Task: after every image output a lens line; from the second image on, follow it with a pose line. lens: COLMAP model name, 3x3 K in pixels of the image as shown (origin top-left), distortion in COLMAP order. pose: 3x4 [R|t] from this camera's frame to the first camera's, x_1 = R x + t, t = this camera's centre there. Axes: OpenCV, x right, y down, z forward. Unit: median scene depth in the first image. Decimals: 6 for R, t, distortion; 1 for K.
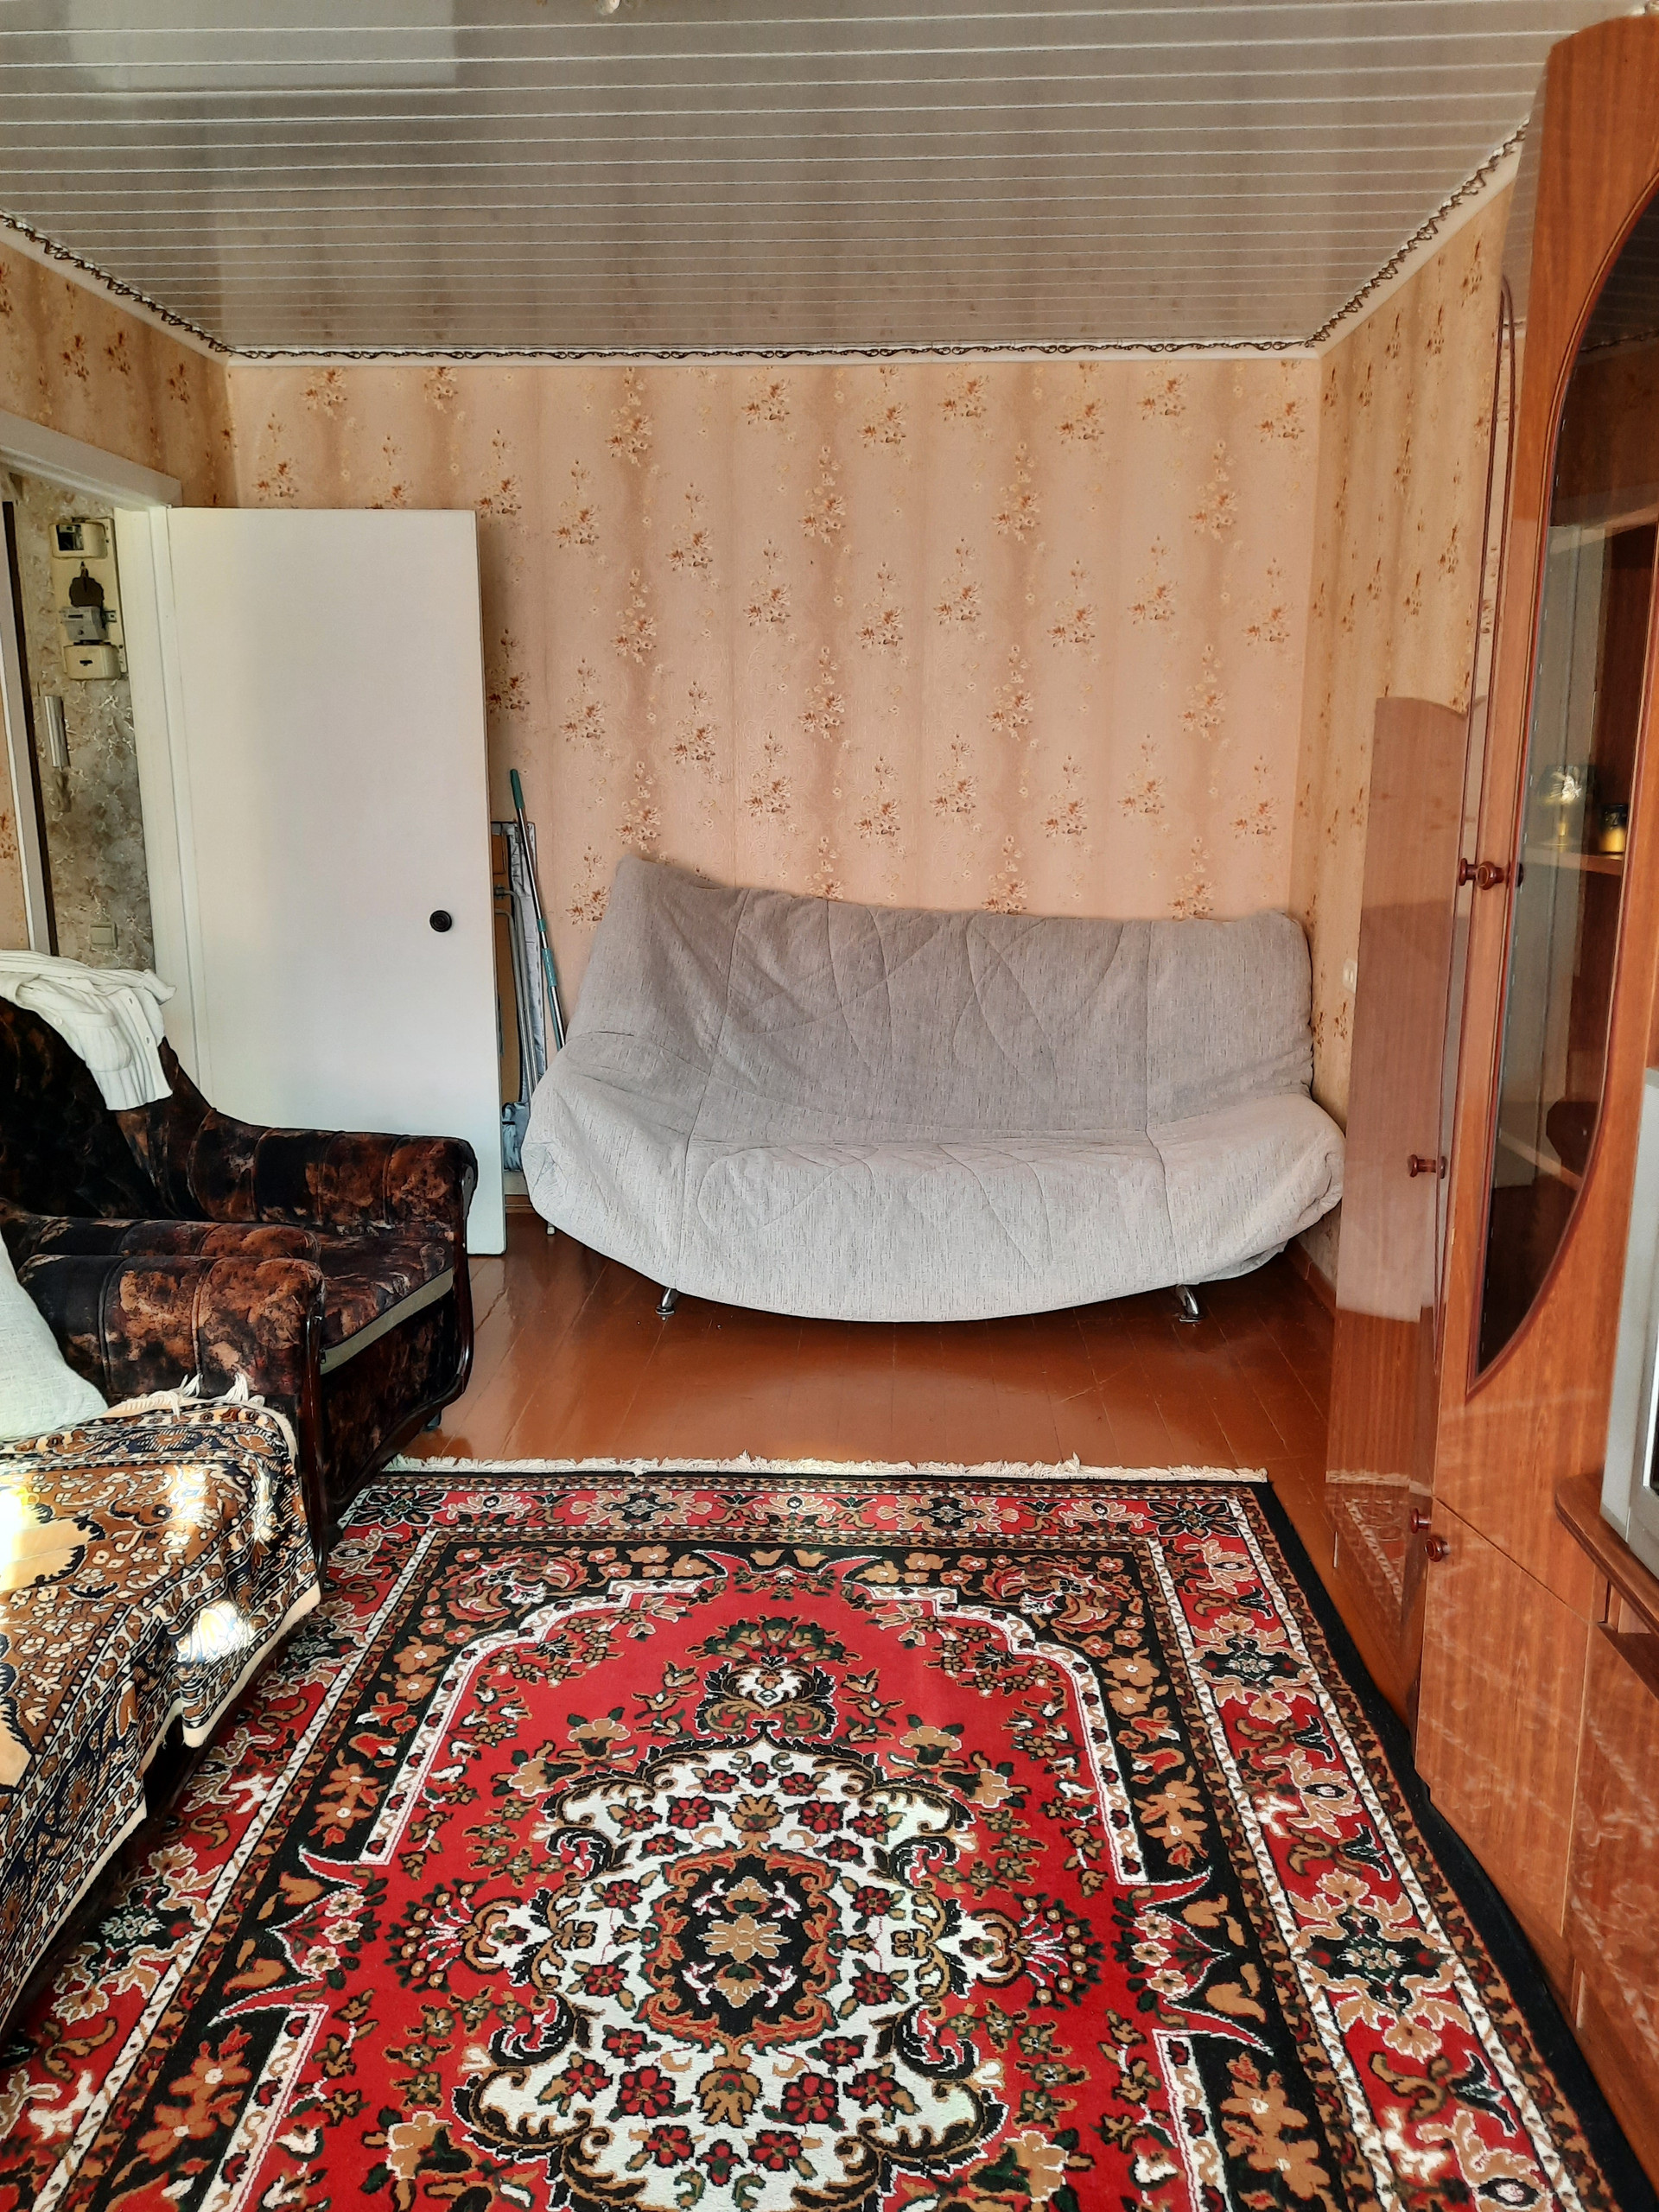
lens RADIAL K [[1604.2, 0, 828.7], [0, 1604.2, 1103.1], [0, 0, 1]] dist [0.007945, 0.001591]
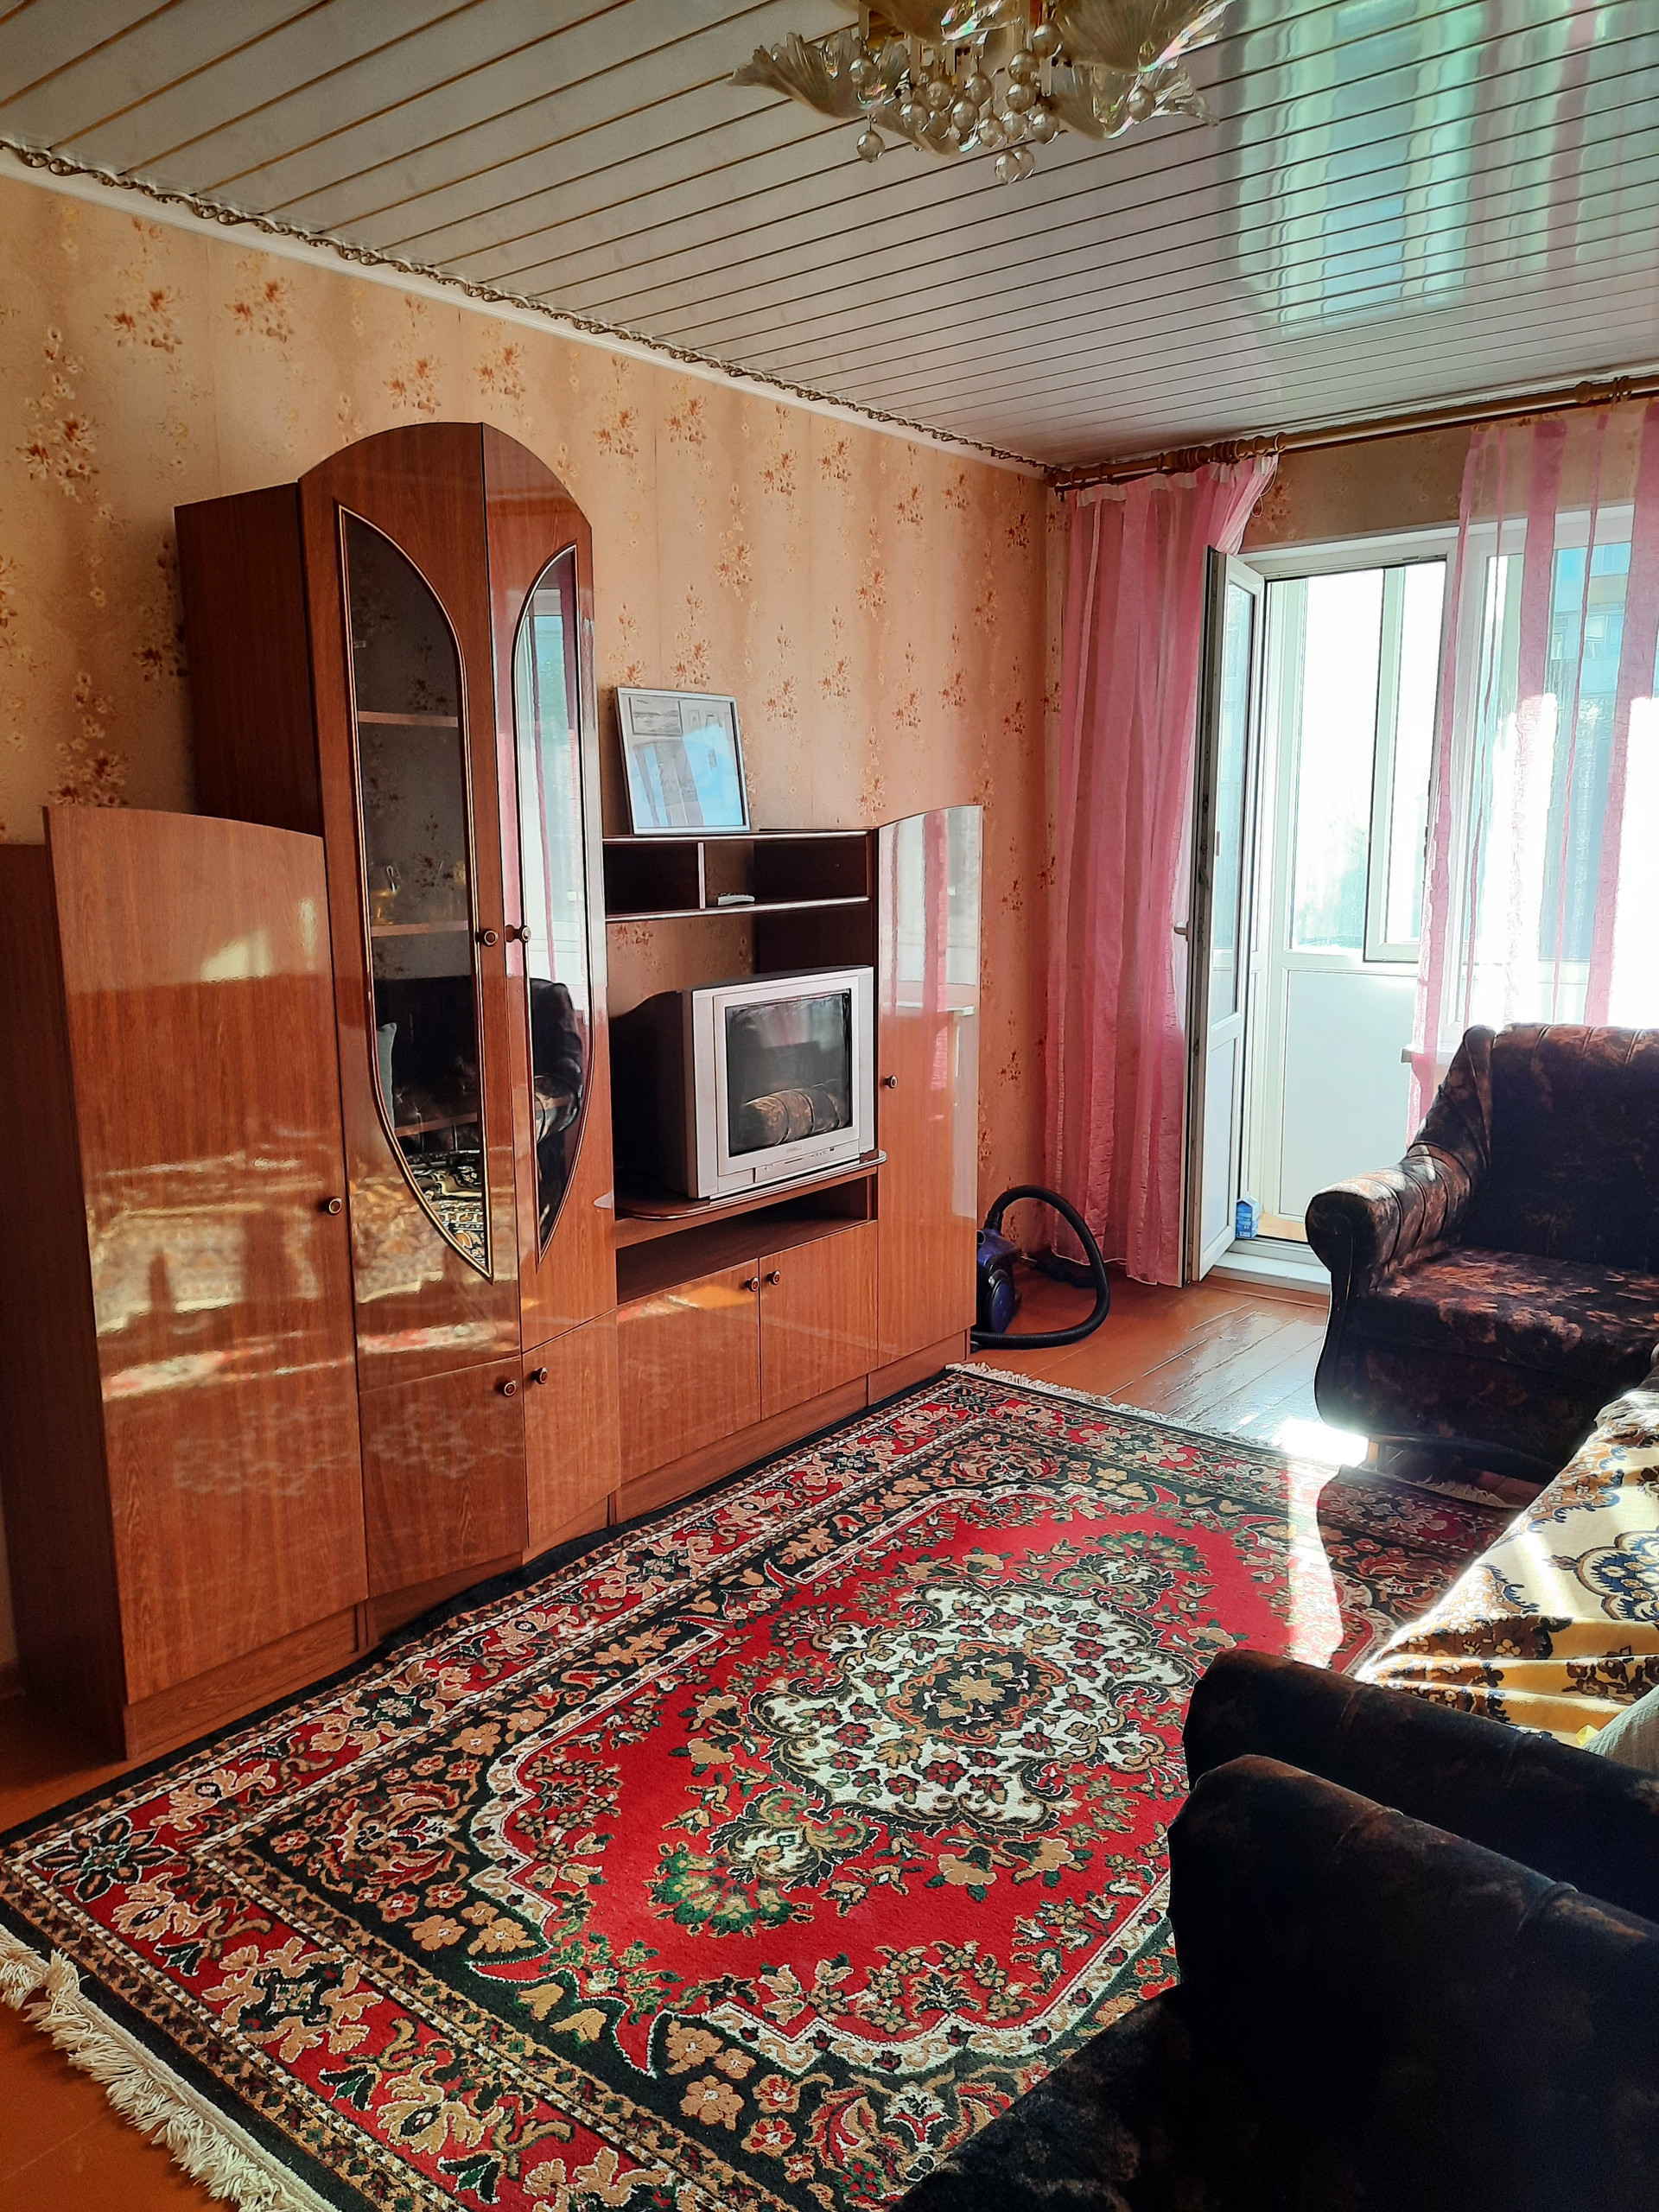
lens RADIAL K [[1604.2, 0, 829.6], [0, 1604.2, 1111.5], [0, 0, 1]] dist [0.007945, 0.001591]
pose [[-0.805744, -0.098980, 0.583935, -0.631637], [0.134219, 0.929769, 0.342803, -0.391752], [-0.576855, 0.354587, -0.735871, 1.696740]]
